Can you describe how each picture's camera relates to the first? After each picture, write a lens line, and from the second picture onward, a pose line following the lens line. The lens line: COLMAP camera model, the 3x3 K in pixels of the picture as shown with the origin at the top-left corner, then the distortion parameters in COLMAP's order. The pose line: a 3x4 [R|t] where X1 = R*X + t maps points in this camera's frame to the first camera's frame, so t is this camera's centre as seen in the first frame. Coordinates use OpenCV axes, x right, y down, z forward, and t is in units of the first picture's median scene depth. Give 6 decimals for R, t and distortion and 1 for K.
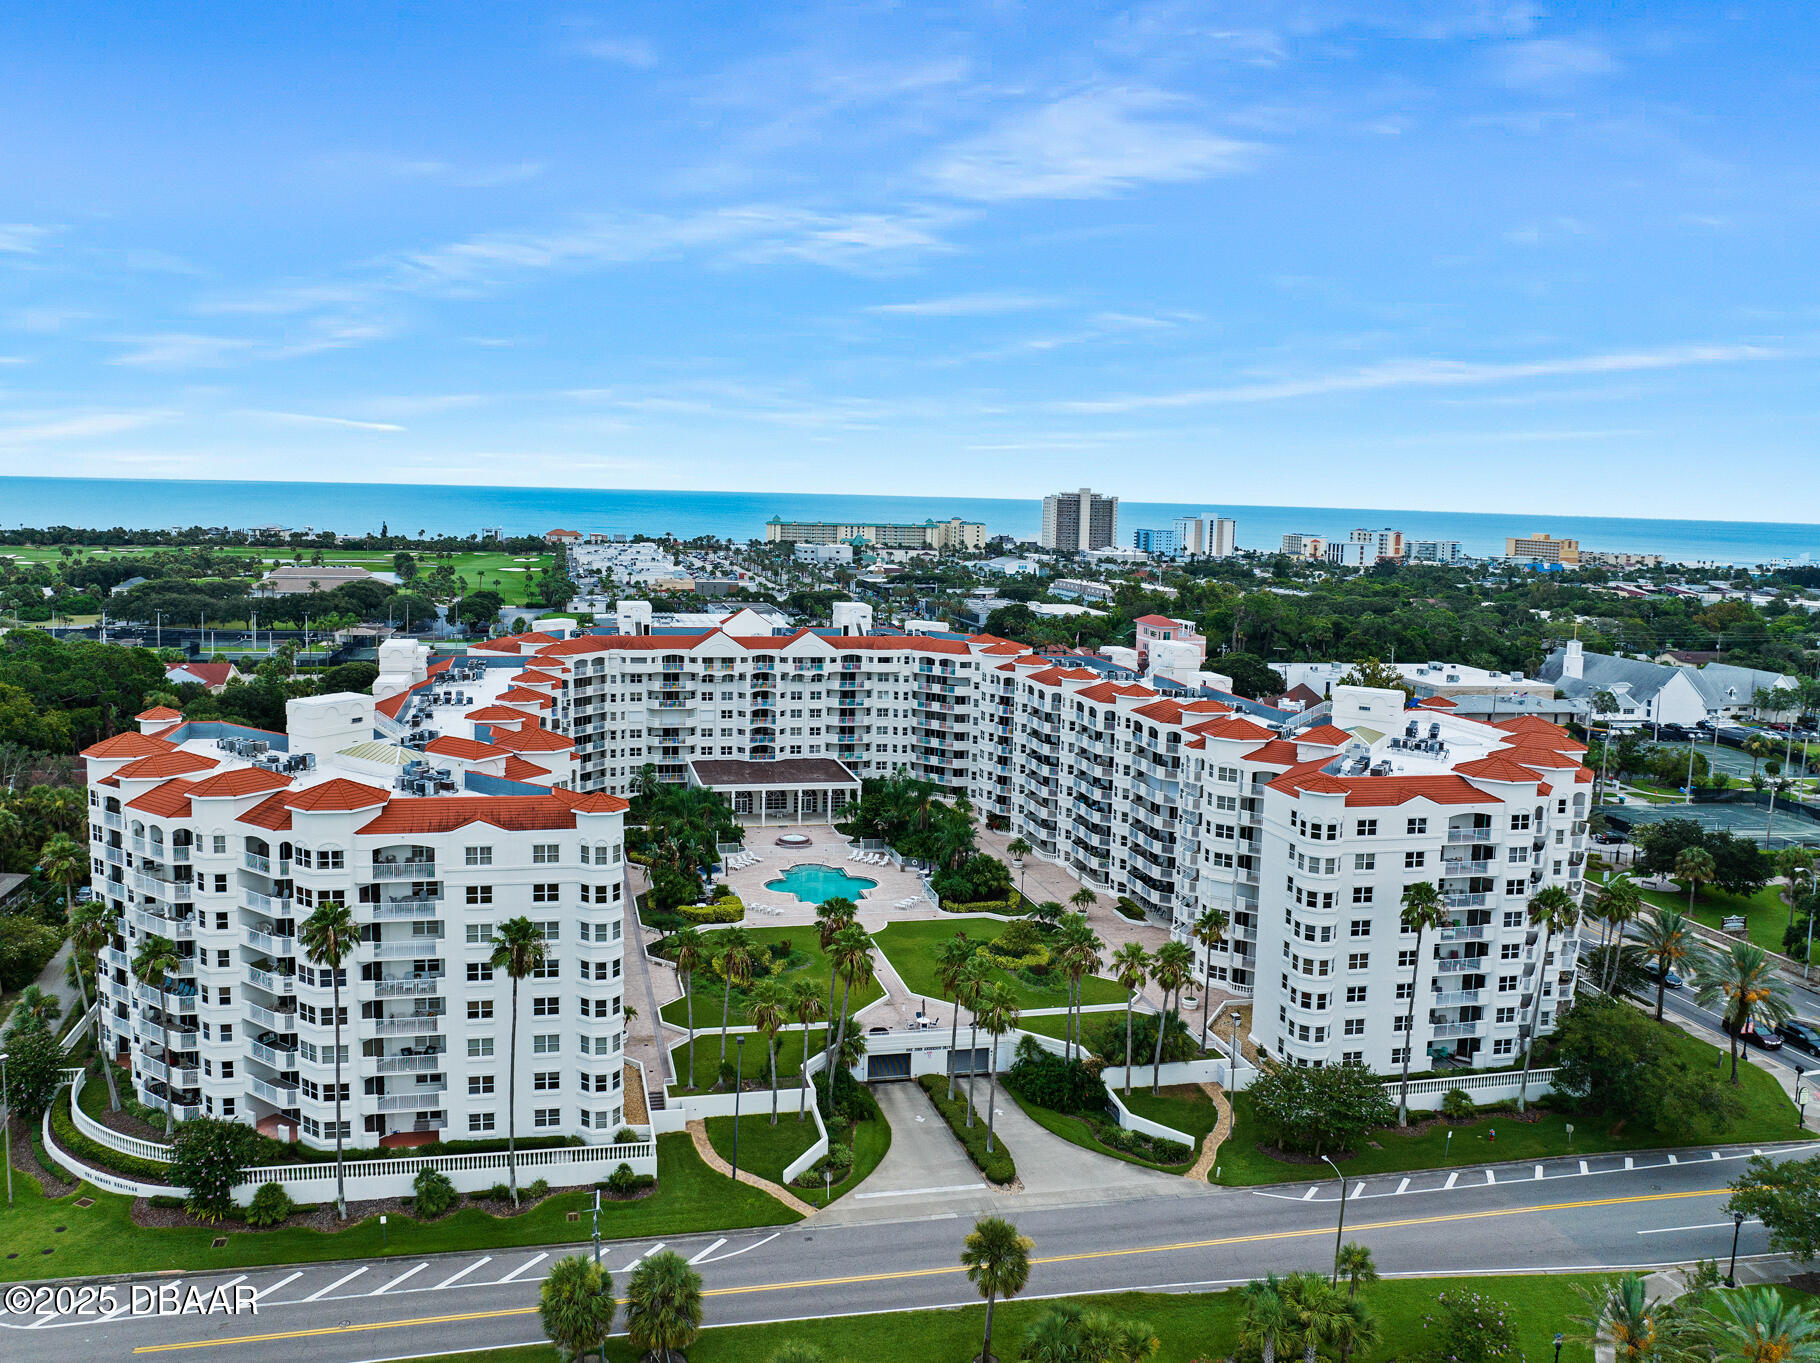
lens RADIAL K [[1354.4, 0, 821.2], [0, 1354.4, 620.3], [0, 0, 1]] dist [-0.033056, 0.000428]
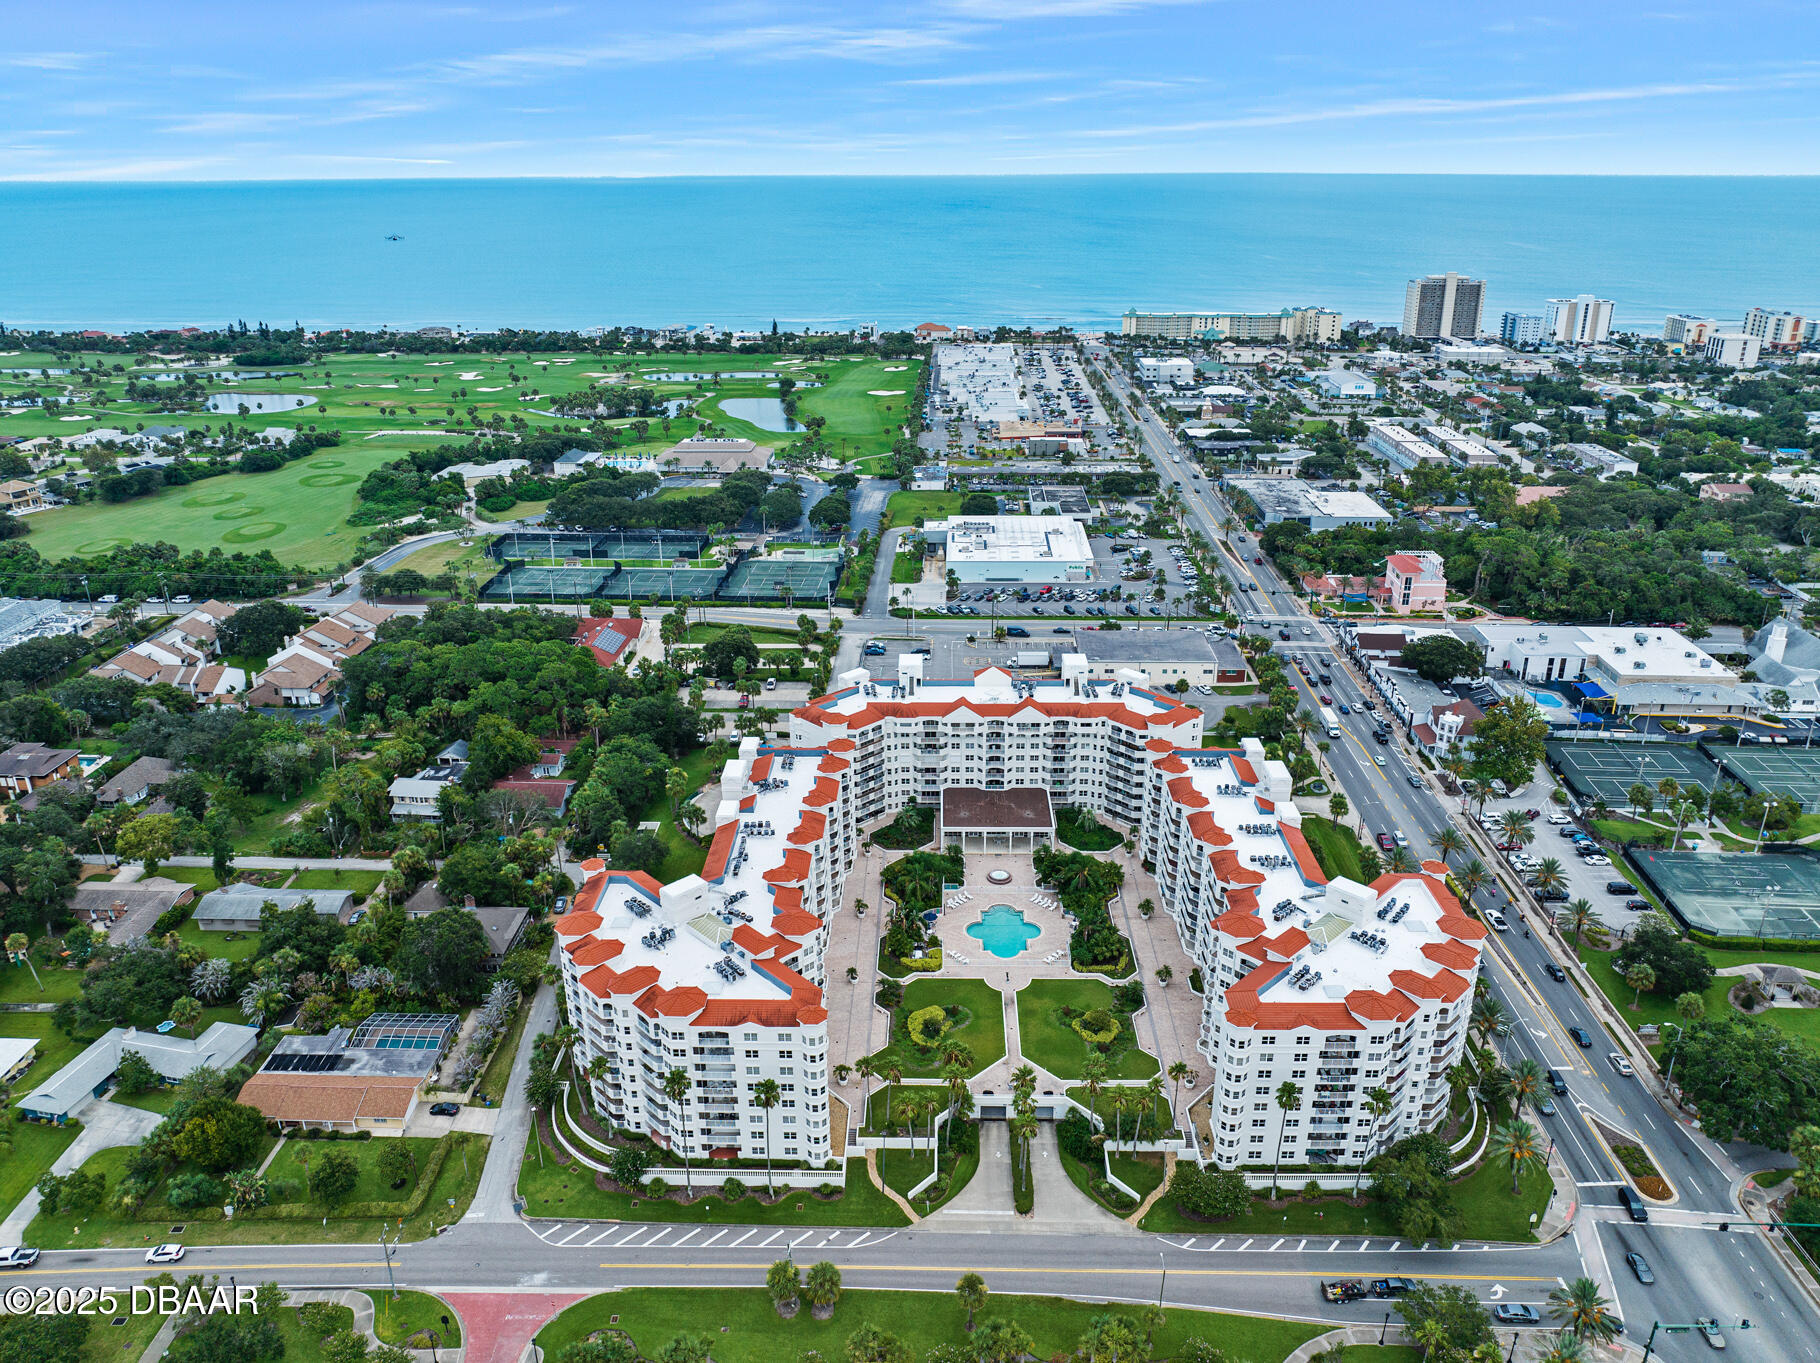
lens RADIAL K [[1298.7, 0, 901.0], [0, 1298.7, 688.7], [0, 0, 1]] dist [-0.030248, -0.004104]
pose [[0.972634, 0.056135, -0.225458, 0.187211], [0.011029, 0.958125, 0.286139, -0.450029], [0.232080, -0.280795, 0.931286, -0.290227]]
